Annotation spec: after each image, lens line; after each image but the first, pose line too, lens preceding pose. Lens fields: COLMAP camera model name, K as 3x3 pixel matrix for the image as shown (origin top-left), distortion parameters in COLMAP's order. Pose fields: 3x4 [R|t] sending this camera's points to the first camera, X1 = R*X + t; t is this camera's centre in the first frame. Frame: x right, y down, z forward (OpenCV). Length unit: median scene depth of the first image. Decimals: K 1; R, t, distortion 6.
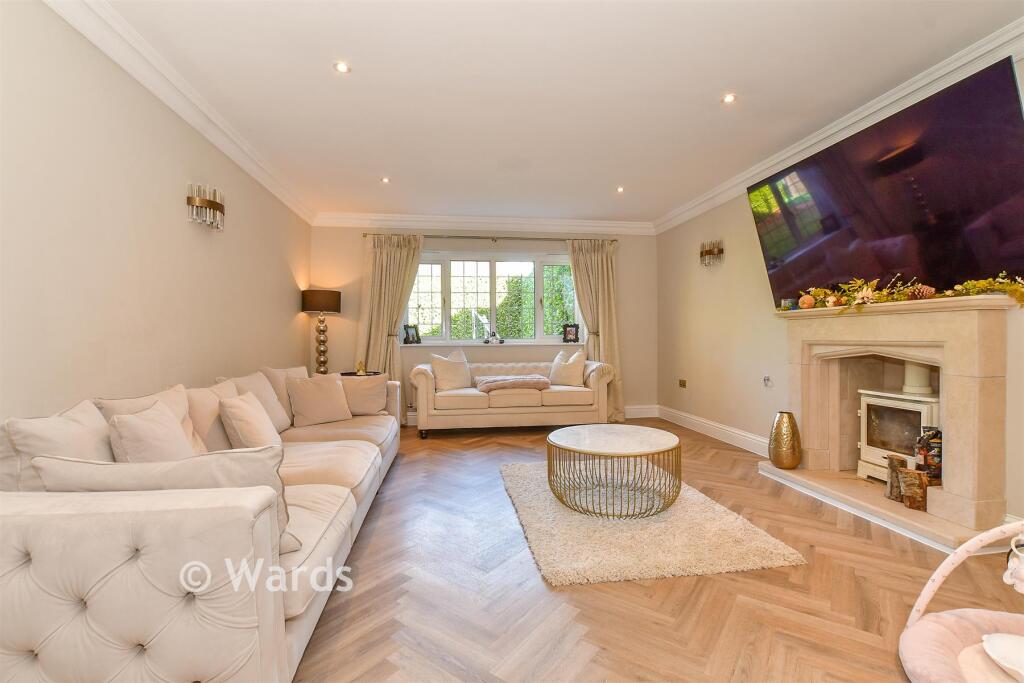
lens RADIAL K [[451.4, 0, 508.9], [0, 451.4, 340.0], [0, 0, 1]] dist [0.004023, 0.000201]
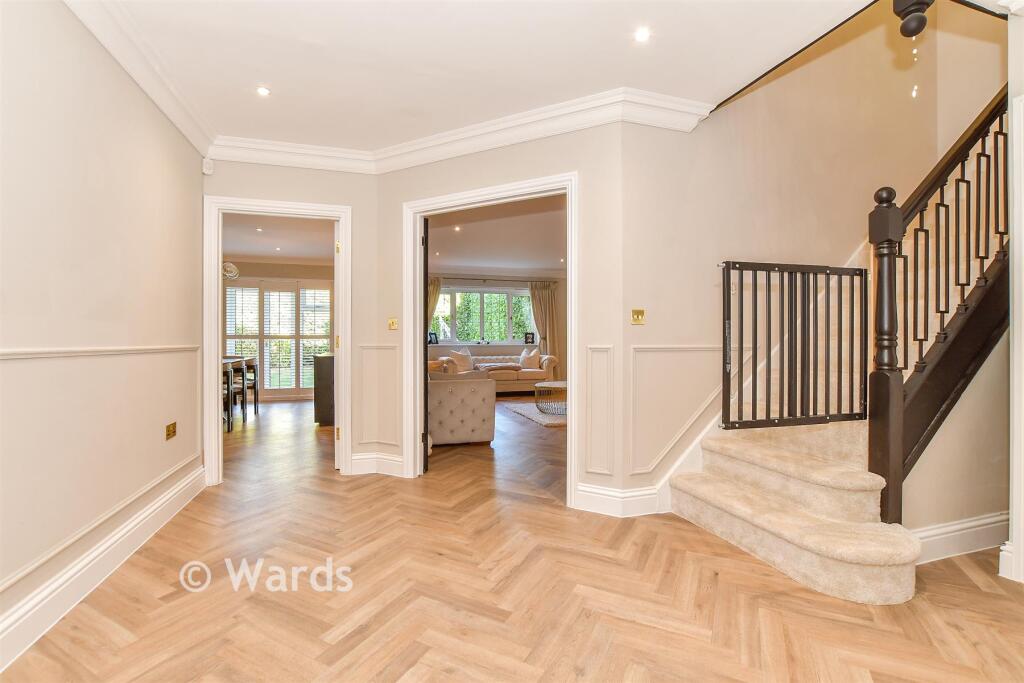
lens RADIAL K [[451.4, 0, 513.5], [0, 451.4, 342.5], [0, 0, 1]] dist [0.004023, 0.000201]
pose [[0.985039, 0.003321, 0.172299, -0.205478], [-0.003490, 0.999994, 0.000680, 0.000052], [-0.172295, -0.001271, 0.985045, -0.606983]]
